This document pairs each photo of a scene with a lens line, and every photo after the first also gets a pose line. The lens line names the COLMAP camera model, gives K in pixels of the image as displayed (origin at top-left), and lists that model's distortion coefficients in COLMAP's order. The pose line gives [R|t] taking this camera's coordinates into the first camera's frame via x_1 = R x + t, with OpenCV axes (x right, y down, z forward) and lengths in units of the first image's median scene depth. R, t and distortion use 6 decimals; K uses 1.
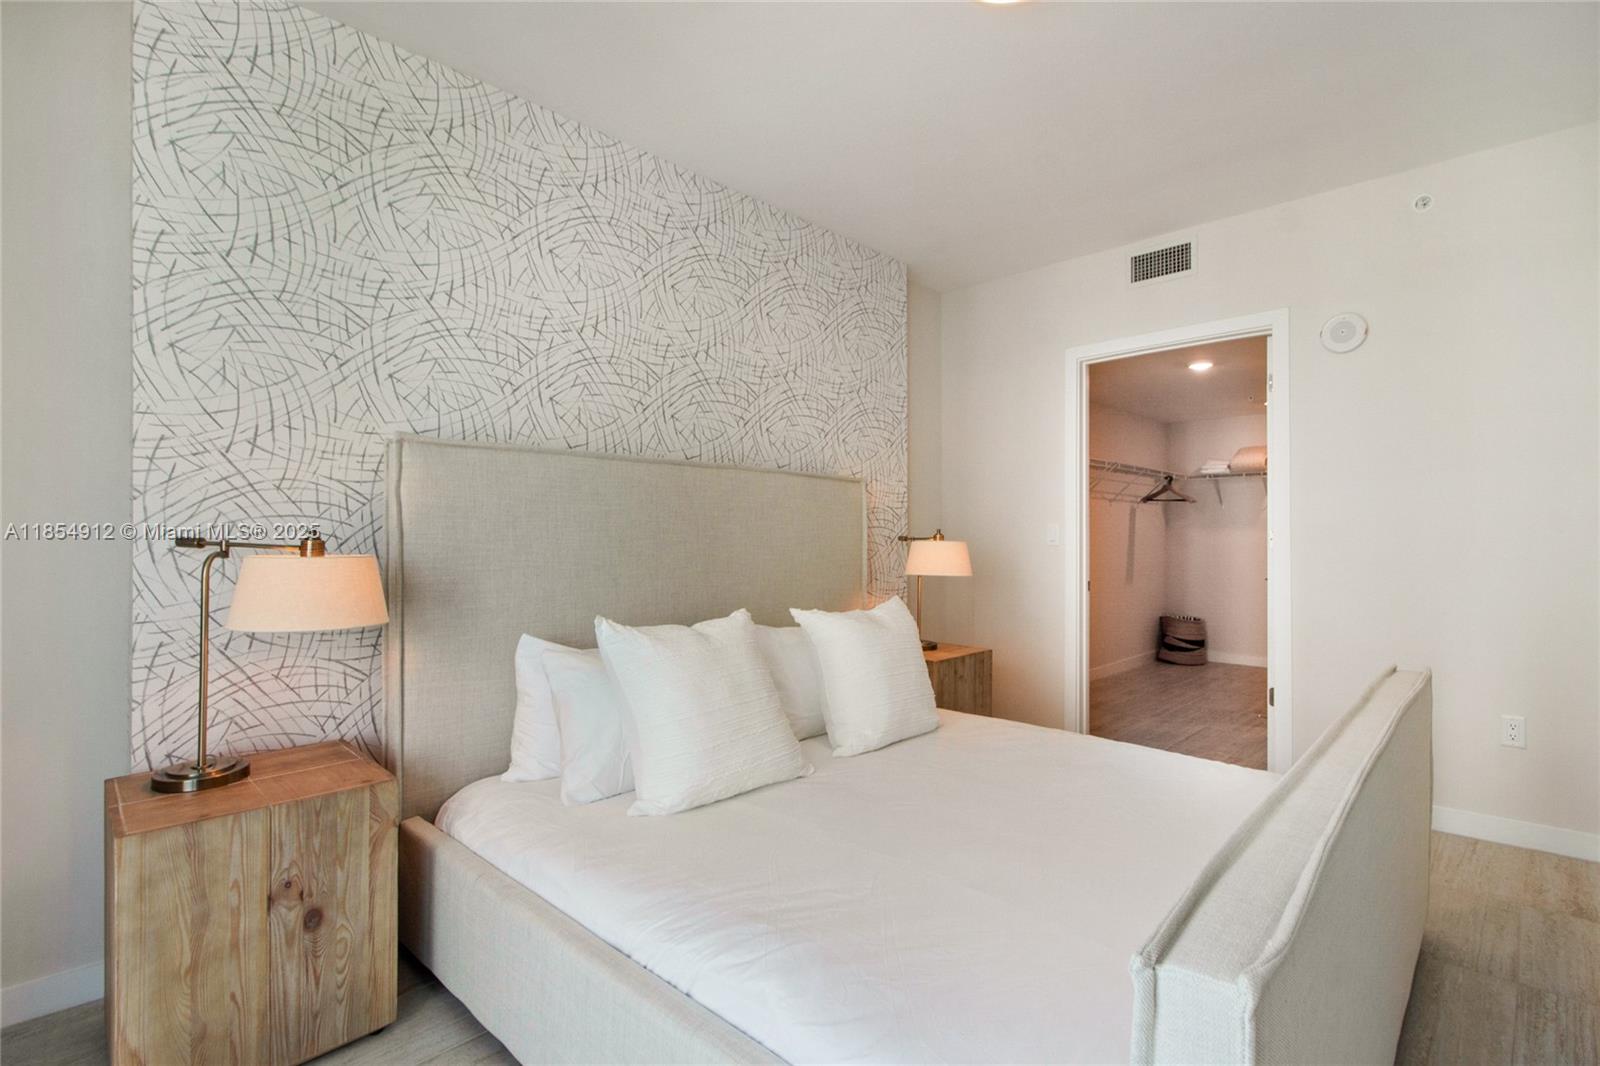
lens RADIAL K [[752.1, 0, 804.9], [0, 752.1, 531.9], [0, 0, 1]] dist [-0.018994, -0.003523]
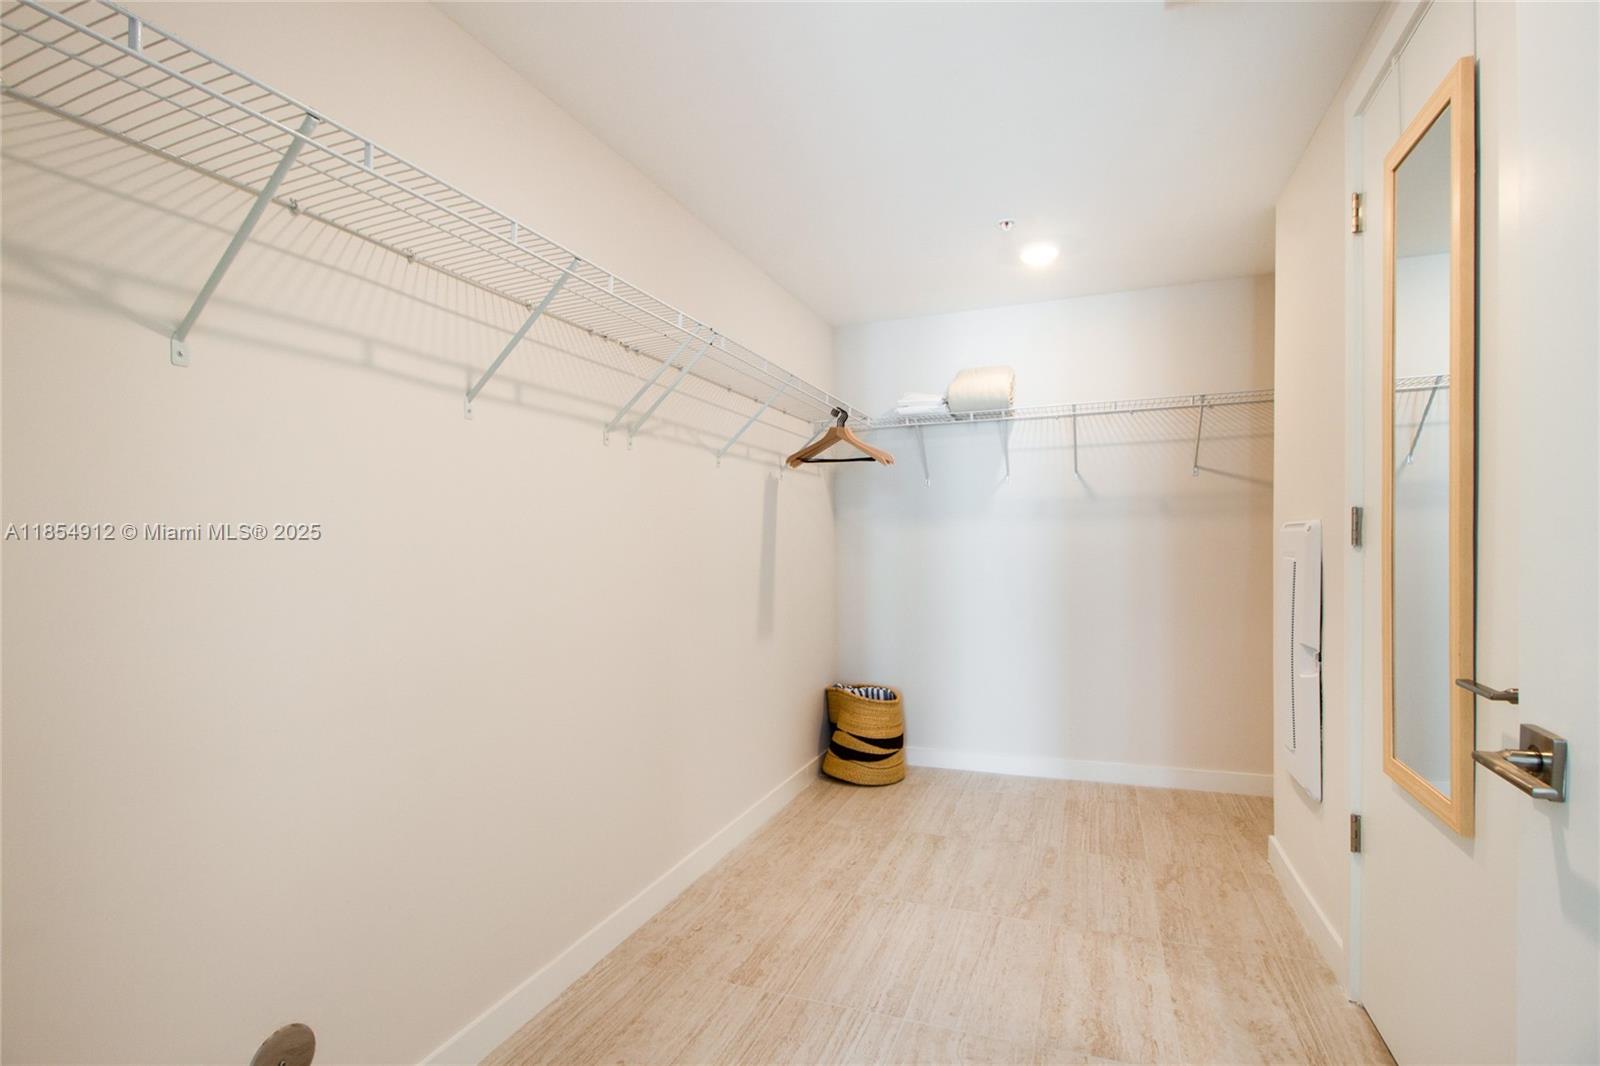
lens RADIAL K [[752.1, 0, 800.0], [0, 752.1, 532.8], [0, 0, 1]] dist [-0.018994, -0.003523]
pose [[0.915412, -0.007910, 0.402440, 0.262522], [0.007186, 0.999969, 0.003309, 0.001601], [-0.402454, -0.000137, 0.915440, 0.557448]]
